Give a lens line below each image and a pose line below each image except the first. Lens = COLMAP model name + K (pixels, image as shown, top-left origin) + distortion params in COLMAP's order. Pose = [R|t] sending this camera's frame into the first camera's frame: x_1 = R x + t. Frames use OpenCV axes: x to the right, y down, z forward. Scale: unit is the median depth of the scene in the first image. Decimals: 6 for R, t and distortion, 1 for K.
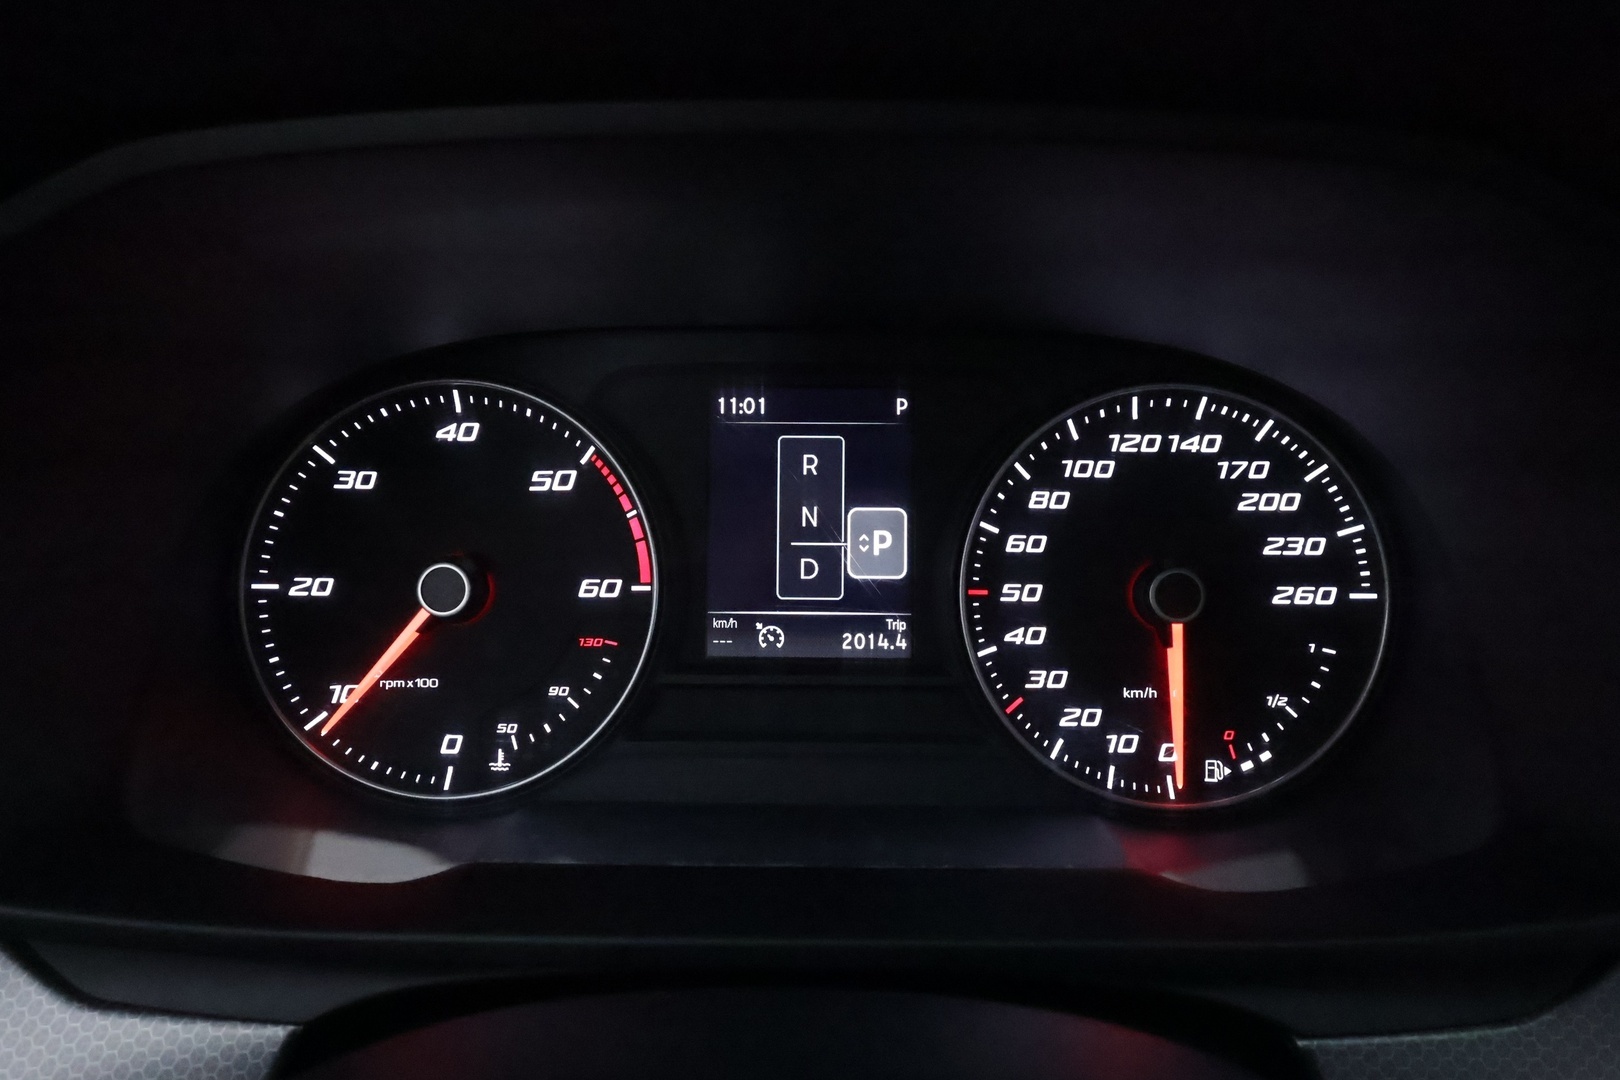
lens RADIAL K [[1016.5, 0, 810.0], [0, 1016.5, 540.0], [0, 0, 1]] dist [0.002897, 0.000382]
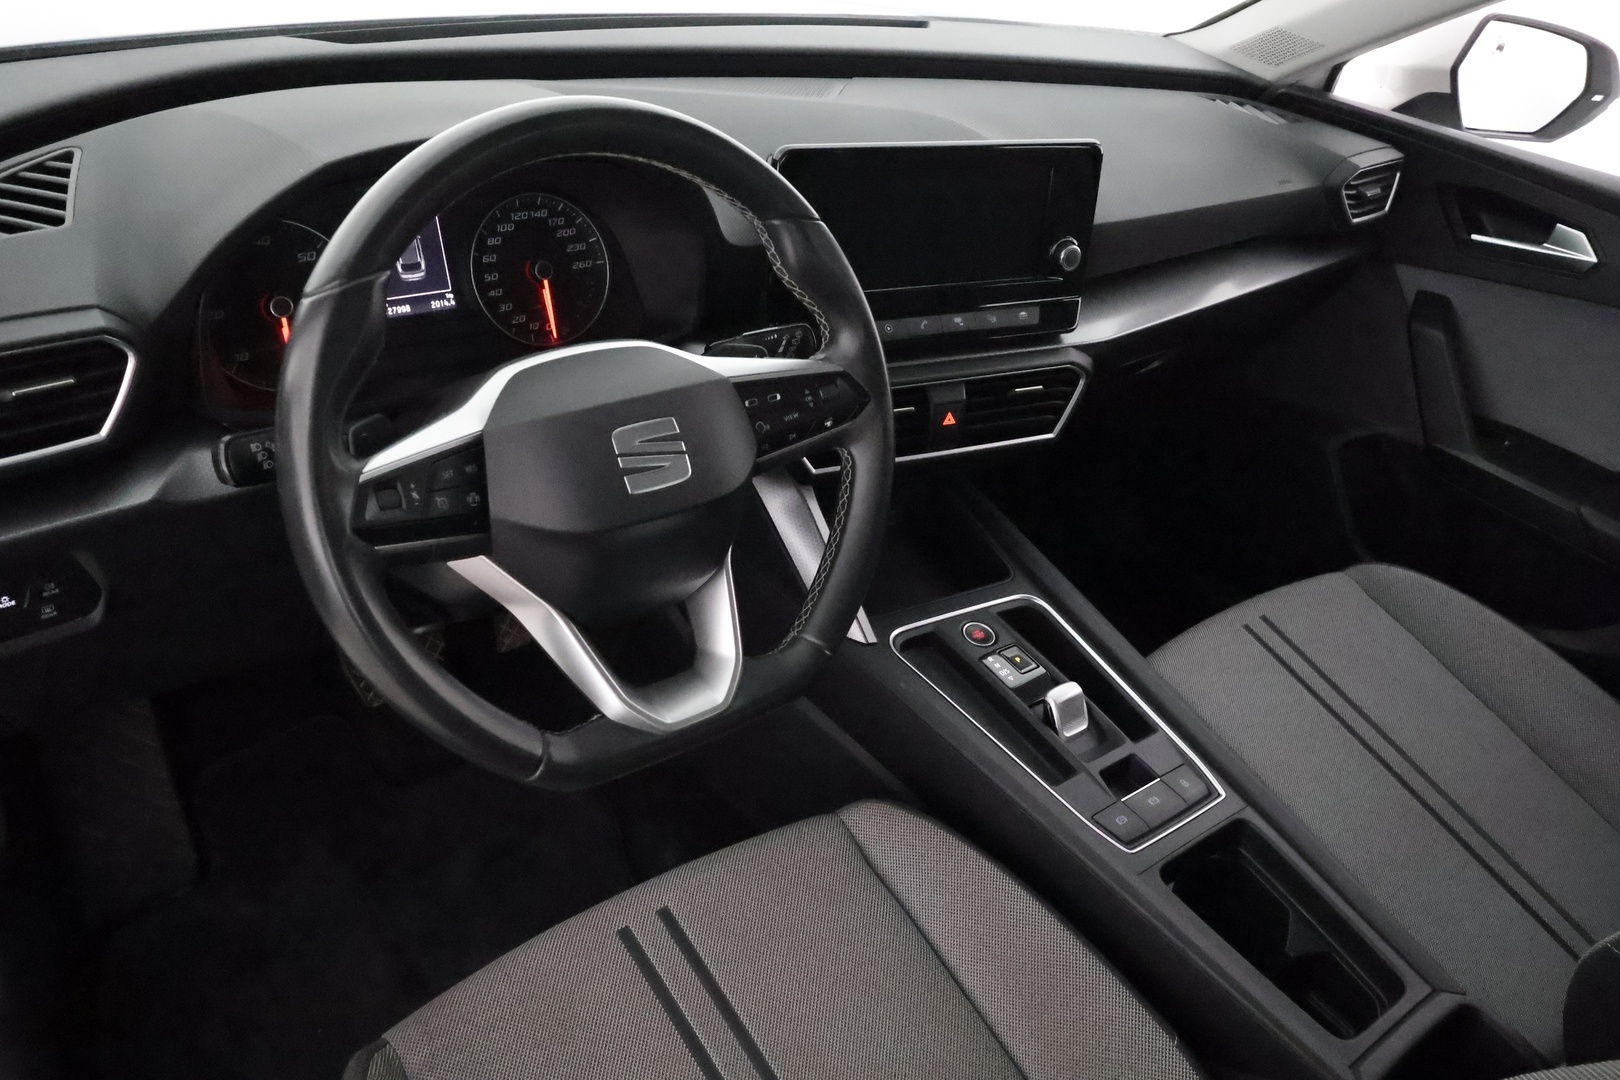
lens RADIAL K [[1269.0, 0, 818.2], [0, 1269.0, 550.6], [0, 0, 1]] dist [-0.006316, -0.002514]
pose [[0.767947, -0.260941, 0.584950, -1.296270], [0.098943, 0.950619, 0.294165, -0.164077], [-0.632825, -0.168027, 0.755844, -2.244217]]
